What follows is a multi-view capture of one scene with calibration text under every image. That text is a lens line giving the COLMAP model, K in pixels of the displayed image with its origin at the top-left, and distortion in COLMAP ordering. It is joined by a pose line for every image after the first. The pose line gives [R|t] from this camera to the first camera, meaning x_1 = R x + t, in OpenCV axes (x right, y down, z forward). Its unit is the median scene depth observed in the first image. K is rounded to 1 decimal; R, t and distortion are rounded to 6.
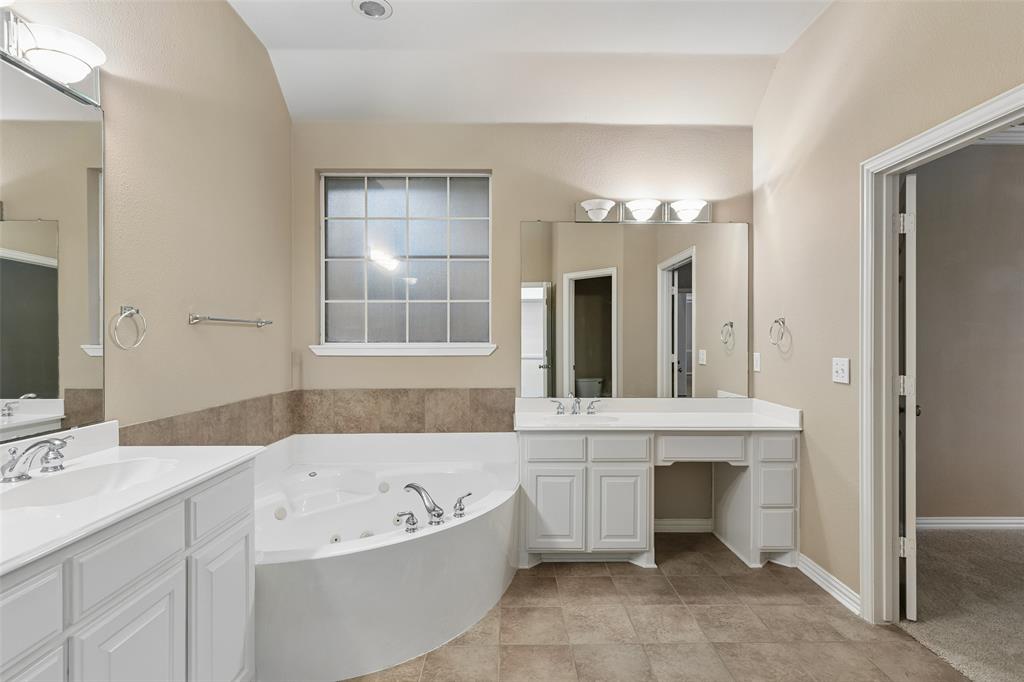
lens RADIAL K [[506.5, 0, 505.7], [0, 506.5, 341.3], [0, 0, 1]] dist [0.002199, -0.002683]
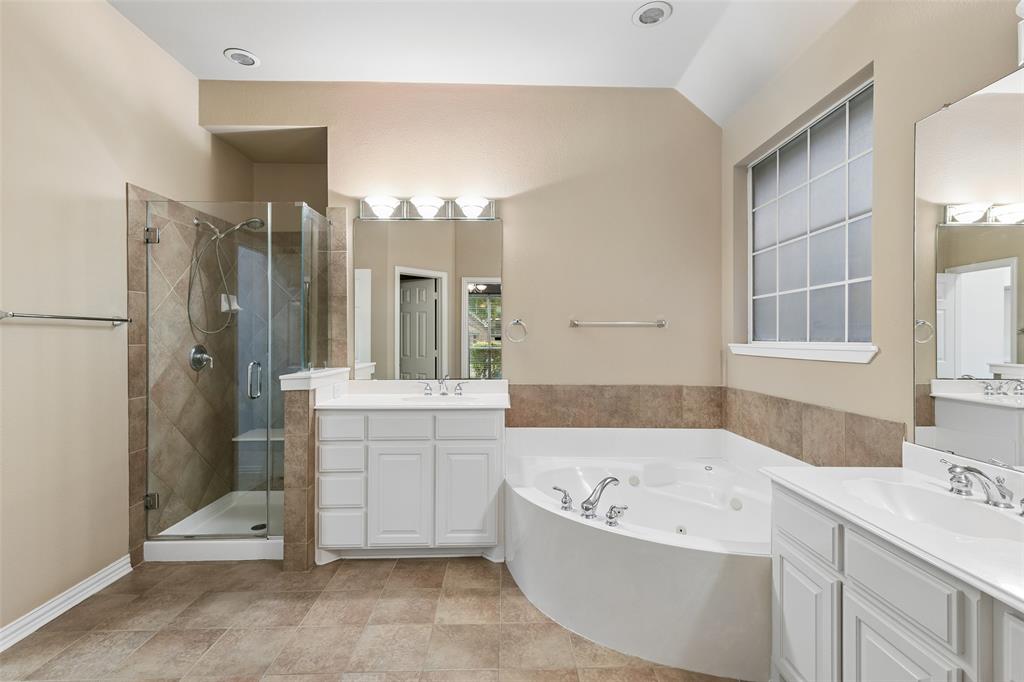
lens RADIAL K [[465.2, 0, 510.7], [0, 465.2, 337.4], [0, 0, 1]] dist [0.003634, -0.000184]
pose [[0.011195, 0.000164, -0.999937, 0.533660], [-0.006957, 0.999976, 0.000086, -0.001190], [0.999913, 0.006955, 0.011196, 0.554417]]
